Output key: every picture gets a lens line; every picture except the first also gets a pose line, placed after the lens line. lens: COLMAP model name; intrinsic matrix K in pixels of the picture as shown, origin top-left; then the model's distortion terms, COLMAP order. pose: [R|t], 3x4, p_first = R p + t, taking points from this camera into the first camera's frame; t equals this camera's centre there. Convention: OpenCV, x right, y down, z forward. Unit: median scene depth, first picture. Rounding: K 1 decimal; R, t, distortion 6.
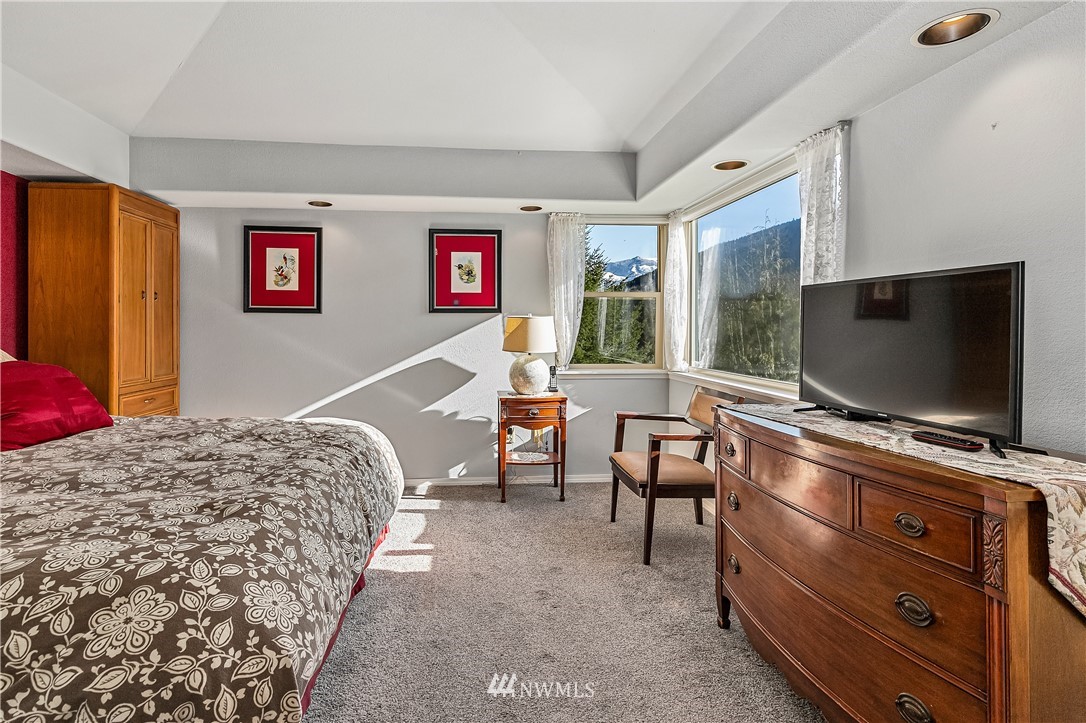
lens RADIAL K [[528.7, 0, 498.3], [0, 528.7, 332.2], [0, 0, 1]] dist [0.015030, -0.002922]
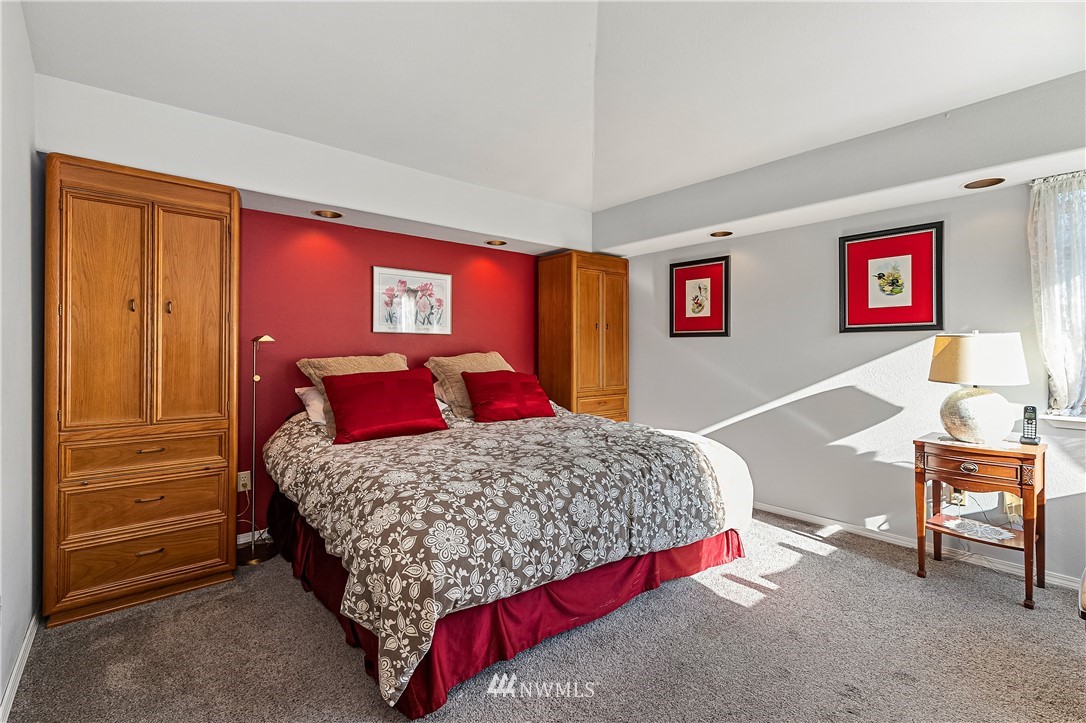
lens RADIAL K [[495.6, 0, 554.9], [0, 495.6, 352.9], [0, 0, 1]] dist [0.007678, -0.000636]
pose [[0.592829, 0.003447, -0.805321, 0.280262], [-0.006640, 0.999978, -0.000607, -0.000145], [0.805301, 0.005707, 0.592839, 0.143833]]
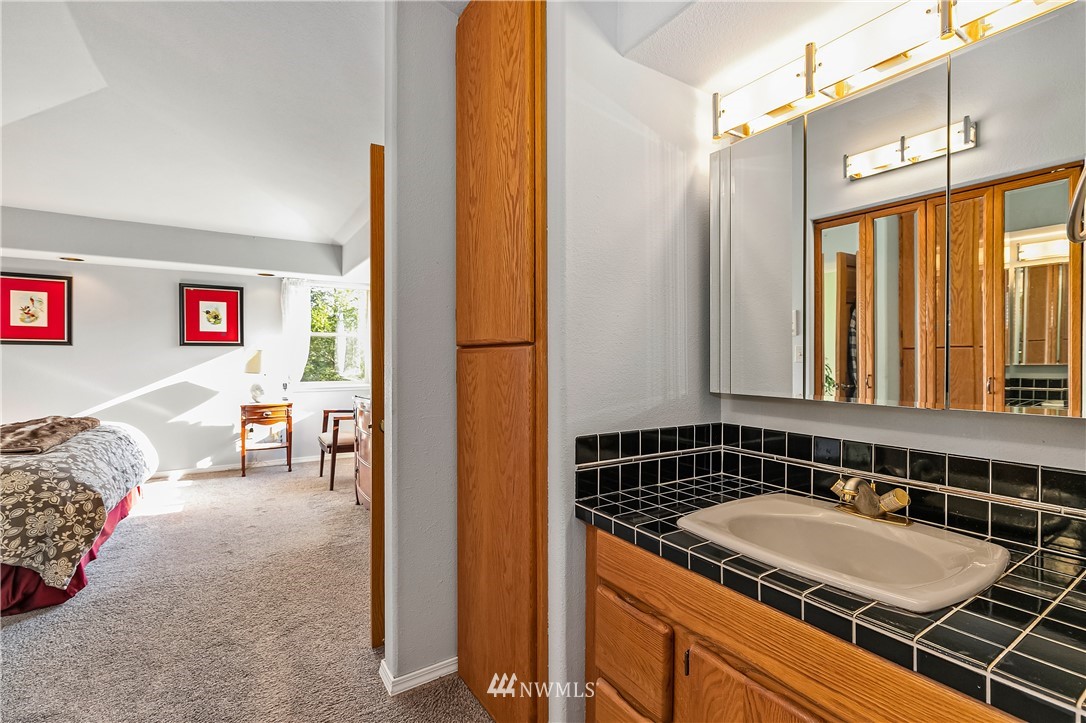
lens RADIAL K [[495.6, 0, 547.8], [0, 495.6, 363.9], [0, 0, 1]] dist [0.007678, -0.000636]
pose [[0.881050, -0.007588, 0.472962, 0.103393], [0.004460, 0.999960, 0.007735, 0.003858], [-0.473002, -0.004705, 0.881049, -0.608748]]
